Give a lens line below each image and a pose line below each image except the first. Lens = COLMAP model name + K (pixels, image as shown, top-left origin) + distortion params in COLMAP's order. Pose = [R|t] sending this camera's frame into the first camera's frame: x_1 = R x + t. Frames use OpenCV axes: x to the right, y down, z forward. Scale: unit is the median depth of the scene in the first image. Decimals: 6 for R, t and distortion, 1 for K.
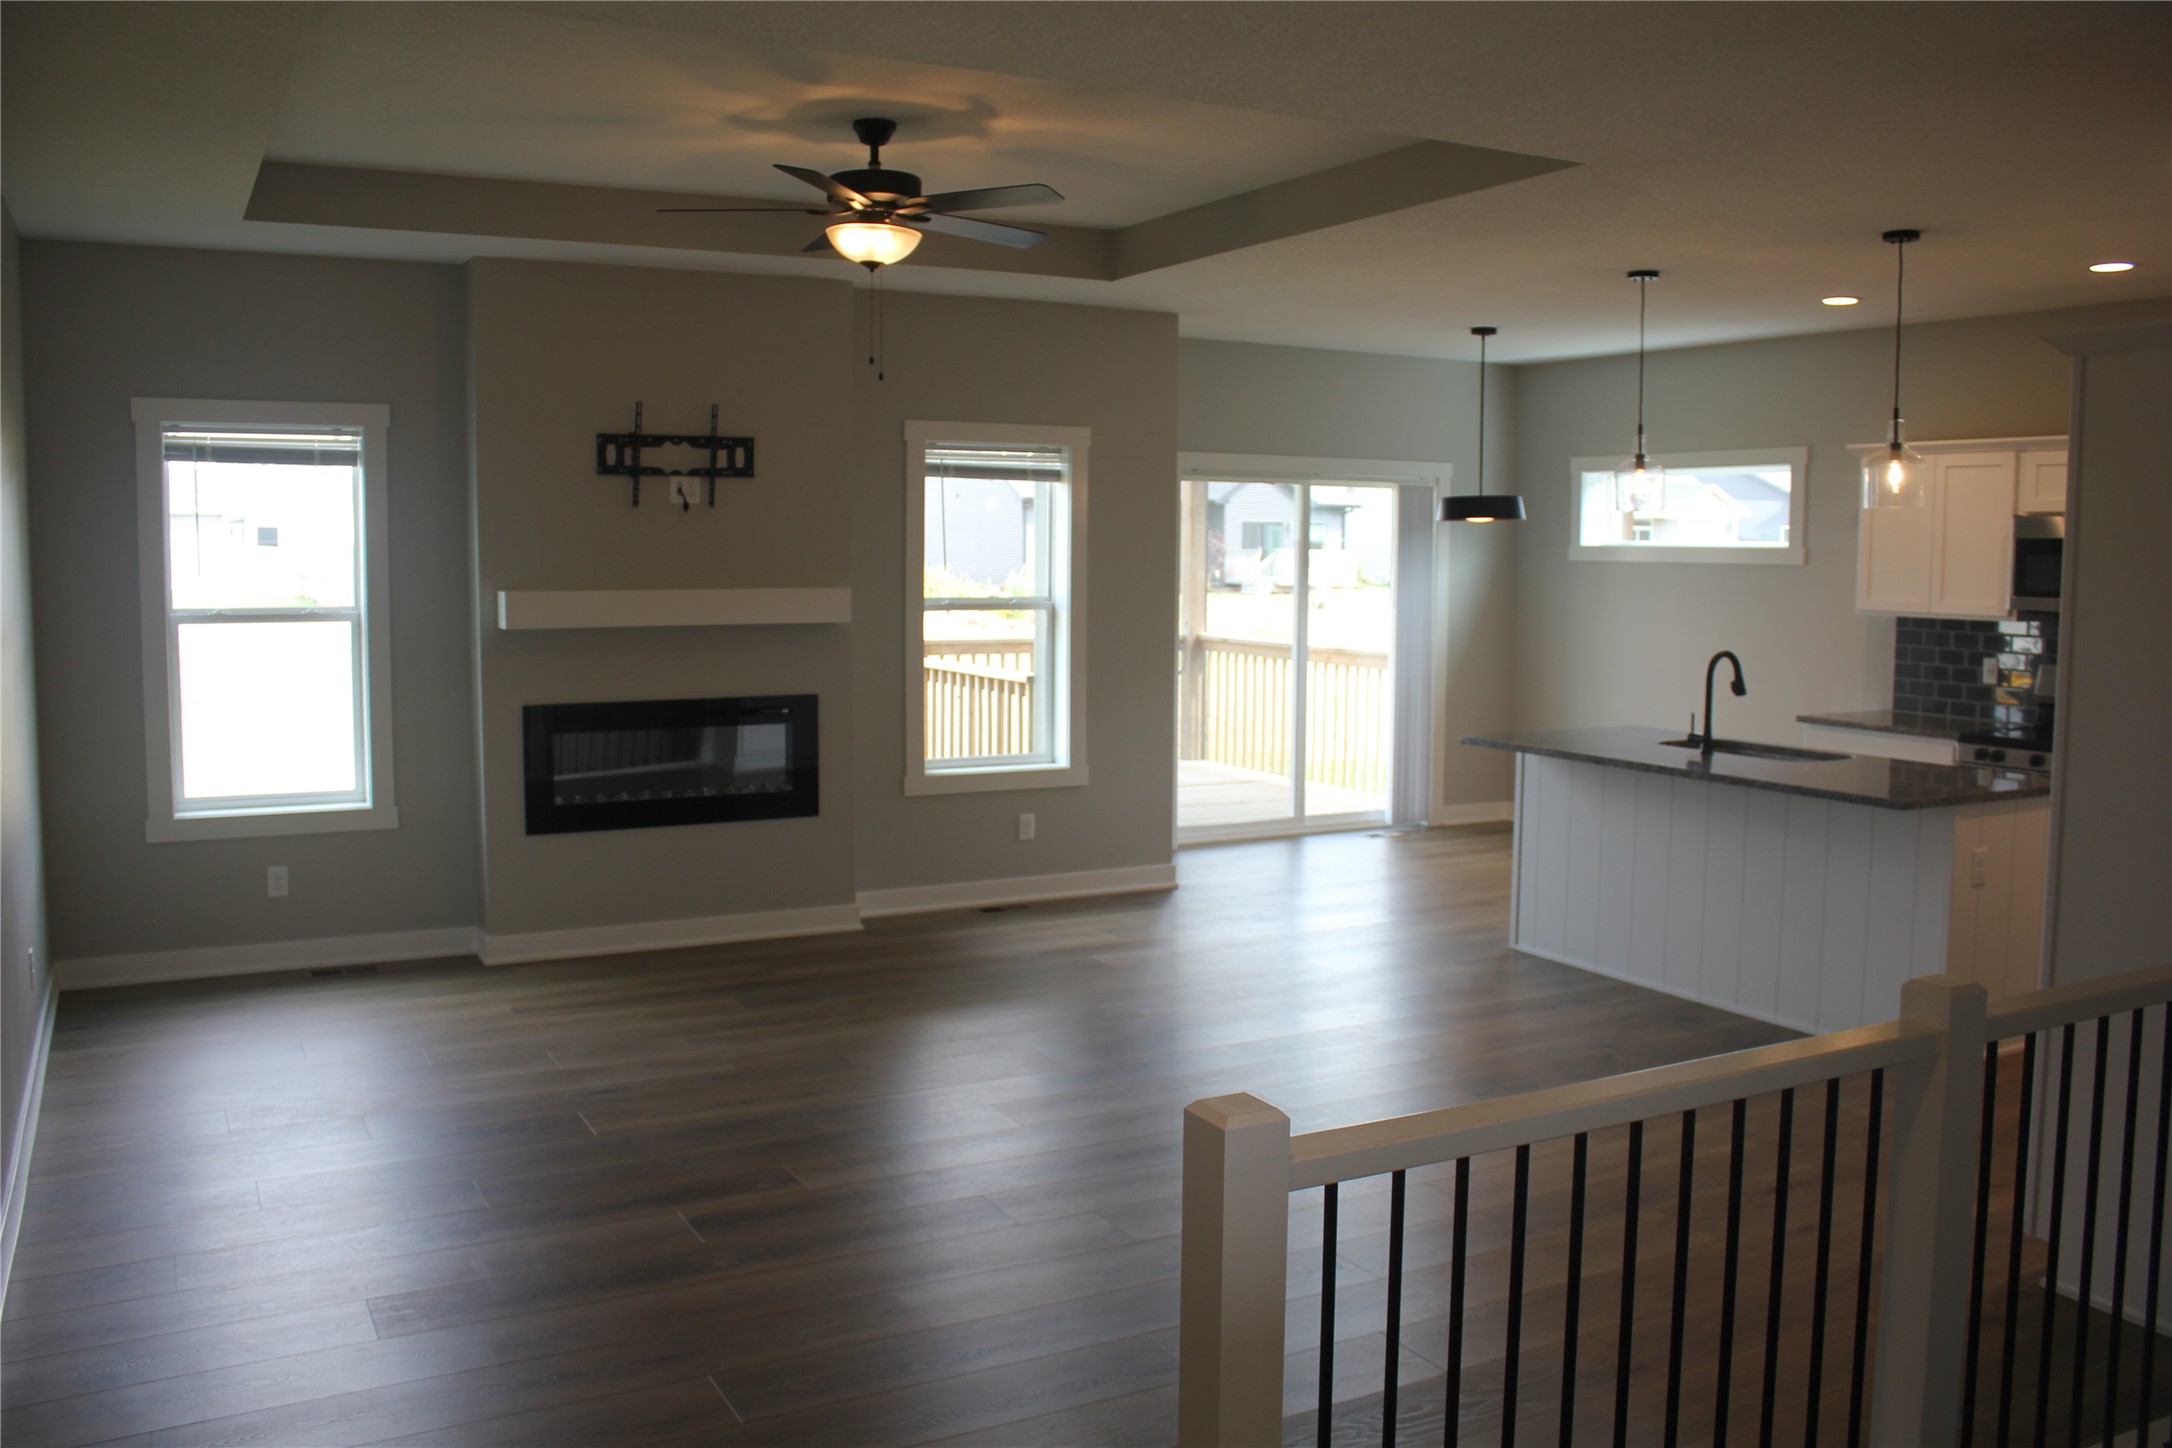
lens RADIAL K [[1833.0, 0, 1086.0], [0, 1833.0, 724.0], [0, 0, 1]] dist [-0.153848, 0.163561]
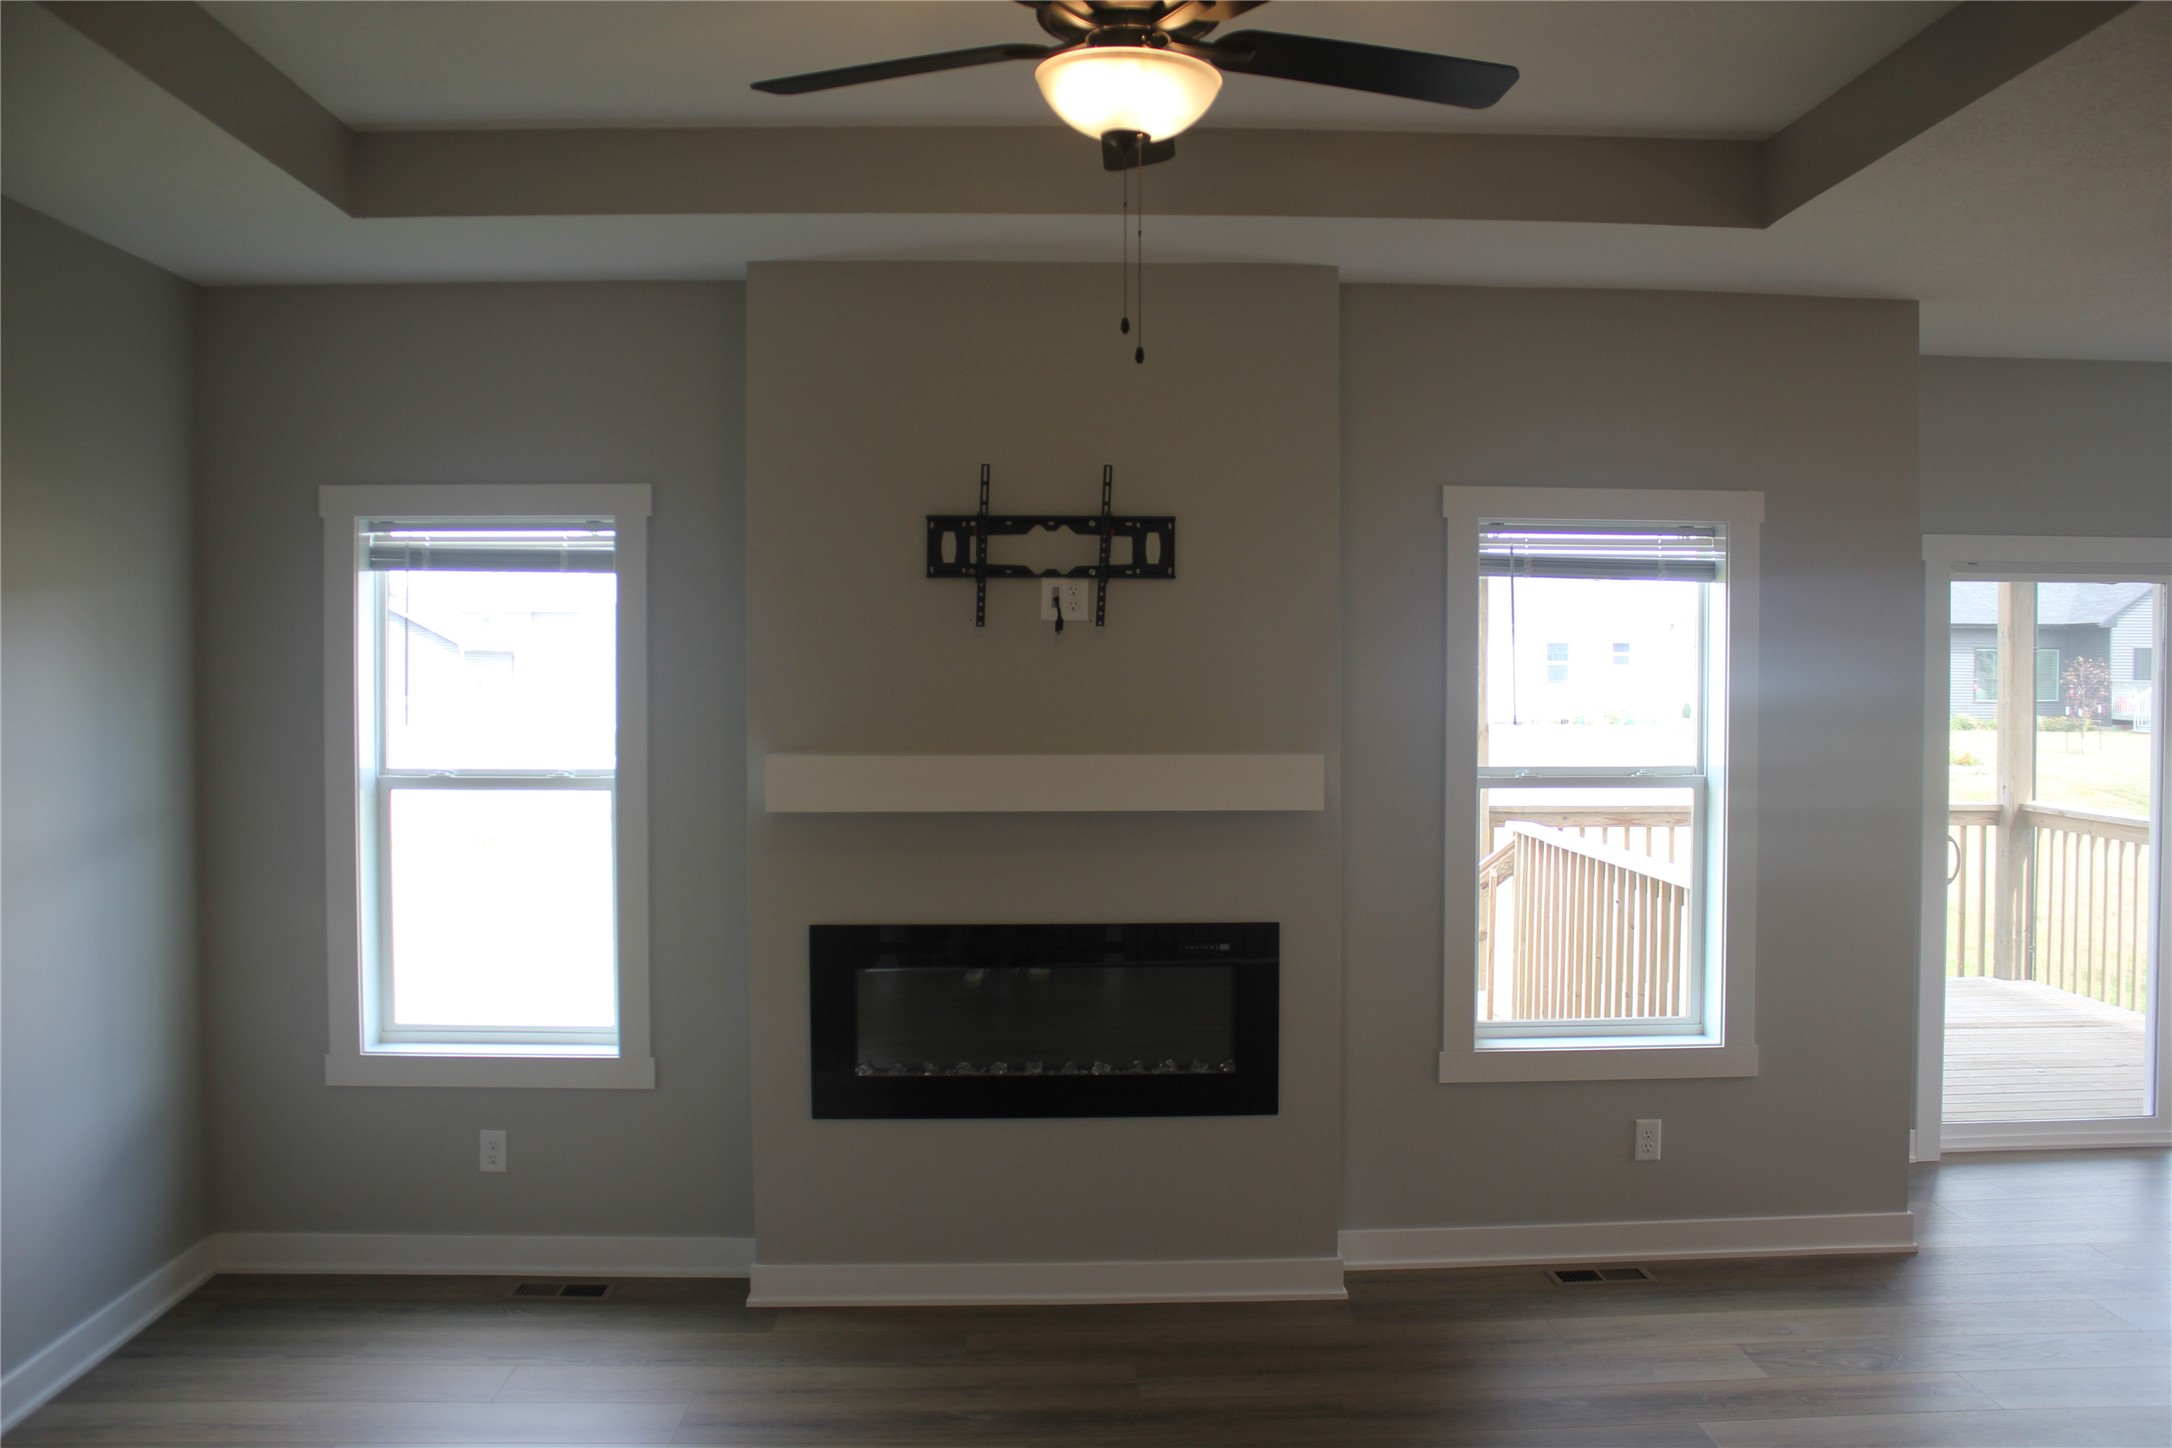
lens RADIAL K [[1833.0, 0, 1086.0], [0, 1833.0, 724.0], [0, 0, 1]] dist [-0.153848, 0.163561]
pose [[0.898470, 0.007050, -0.438979, 0.072164], [-0.038191, 0.997336, -0.062150, -0.044697], [0.437372, 0.072605, 0.896345, 0.423503]]
